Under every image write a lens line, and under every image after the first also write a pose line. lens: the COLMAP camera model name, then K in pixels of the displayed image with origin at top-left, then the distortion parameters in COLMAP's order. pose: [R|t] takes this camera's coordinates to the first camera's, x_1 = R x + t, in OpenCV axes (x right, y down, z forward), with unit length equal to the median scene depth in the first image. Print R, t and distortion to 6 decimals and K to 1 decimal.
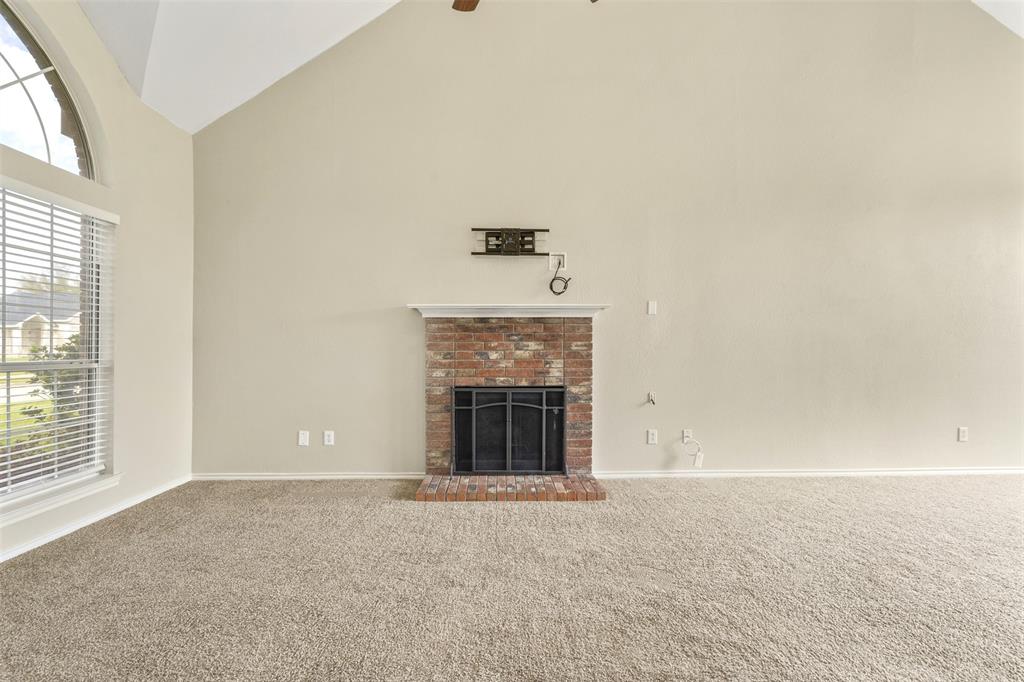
lens RADIAL K [[462.4, 0, 505.8], [0, 462.4, 349.2], [0, 0, 1]] dist [-0.005026, 0.001409]
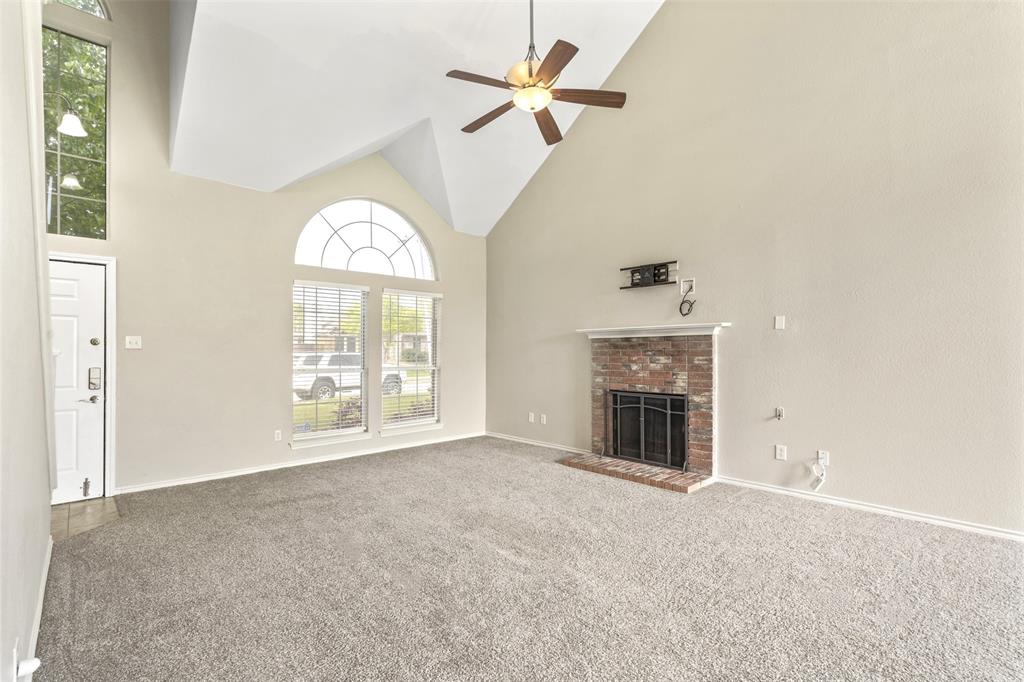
lens RADIAL K [[462.4, 0, 513.1], [0, 462.4, 350.5], [0, 0, 1]] dist [-0.005026, 0.001409]
pose [[0.669435, -0.005290, -0.742851, 0.692363], [0.000796, 0.999979, -0.006404, -0.024182], [0.742870, 0.003695, 0.669426, -0.095382]]
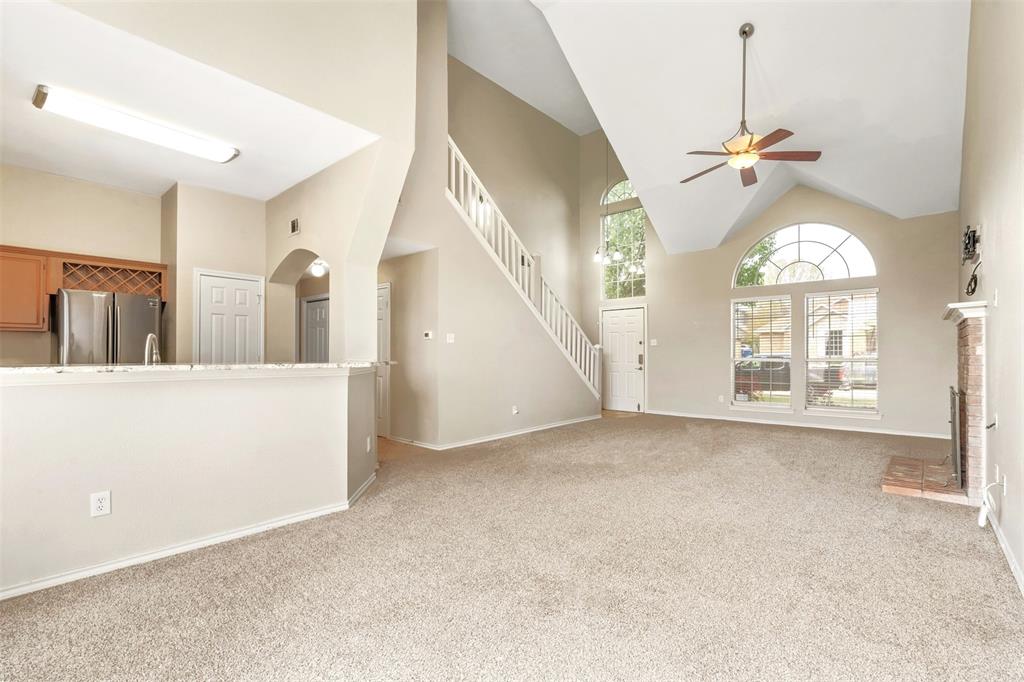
lens RADIAL K [[462.4, 0, 506.5], [0, 462.4, 346.5], [0, 0, 1]] dist [-0.005026, 0.001409]
pose [[-0.681524, -0.008781, -0.731743, 1.430907], [0.001420, 0.999910, -0.013321, -0.002348], [0.731795, -0.010118, -0.681450, 0.964655]]
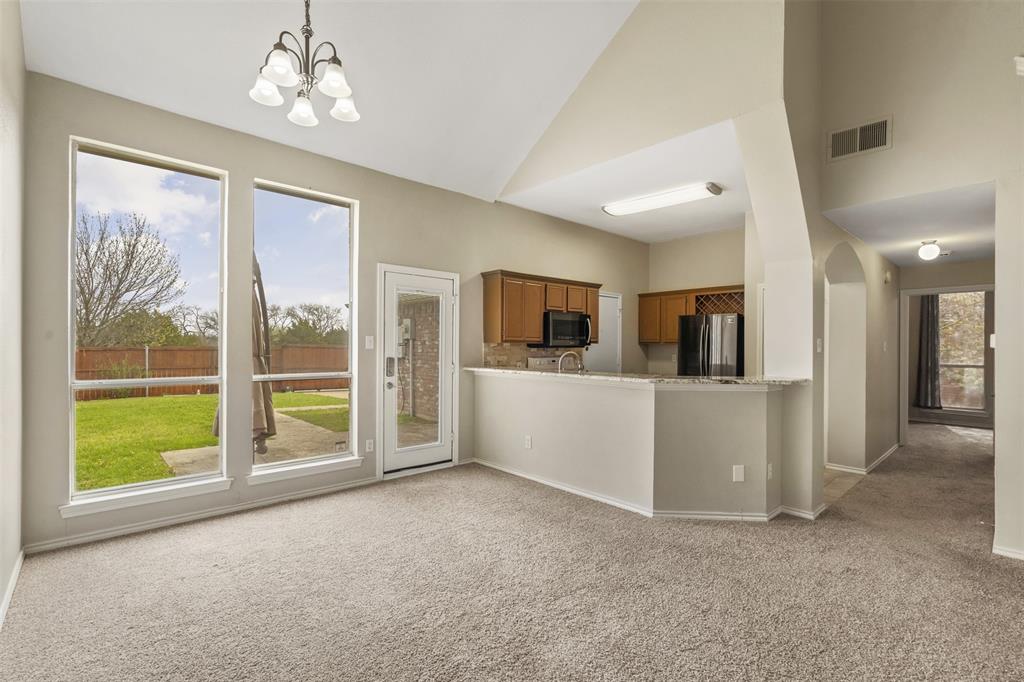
lens RADIAL K [[462.4, 0, 512.9], [0, 462.4, 346.8], [0, 0, 1]] dist [-0.005026, 0.001409]
pose [[-0.658854, 0.000230, 0.752271, 0.501005], [-0.004114, 0.999984, -0.003908, -0.039694], [-0.752260, -0.005670, -0.658842, 0.957039]]
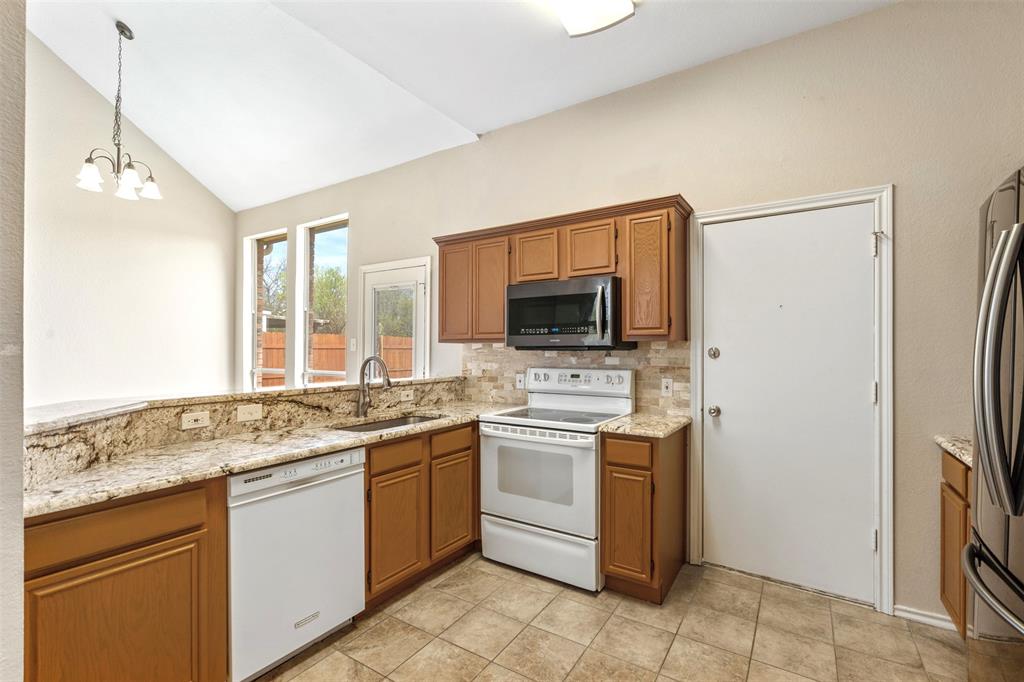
lens RADIAL K [[462.4, 0, 515.4], [0, 462.4, 343.6], [0, 0, 1]] dist [-0.005026, 0.001409]
pose [[0.566333, 0.012472, 0.824082, 0.847028], [-0.005289, 0.999920, -0.011498, -0.045430], [-0.824159, 0.002154, 0.566354, -0.527207]]
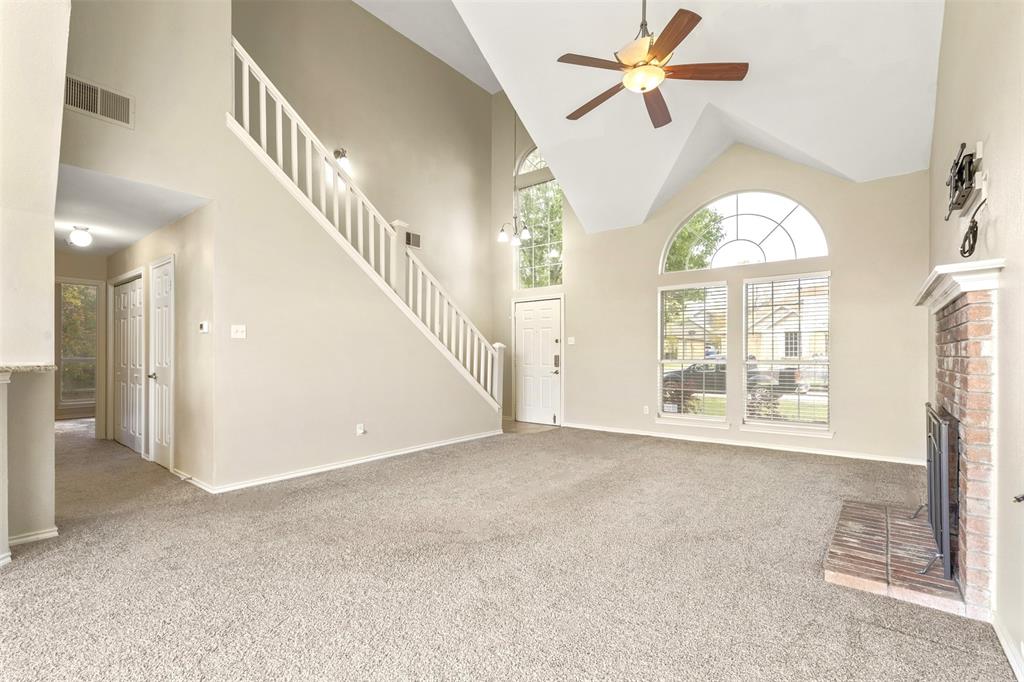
lens RADIAL K [[462.4, 0, 506.3], [0, 462.4, 349.8], [0, 0, 1]] dist [-0.005026, 0.001409]
pose [[-0.640539, -0.006215, -0.767900, 0.894732], [-0.000005, 0.999967, -0.008089, 0.000413], [0.767925, -0.005178, -0.640518, 0.945493]]
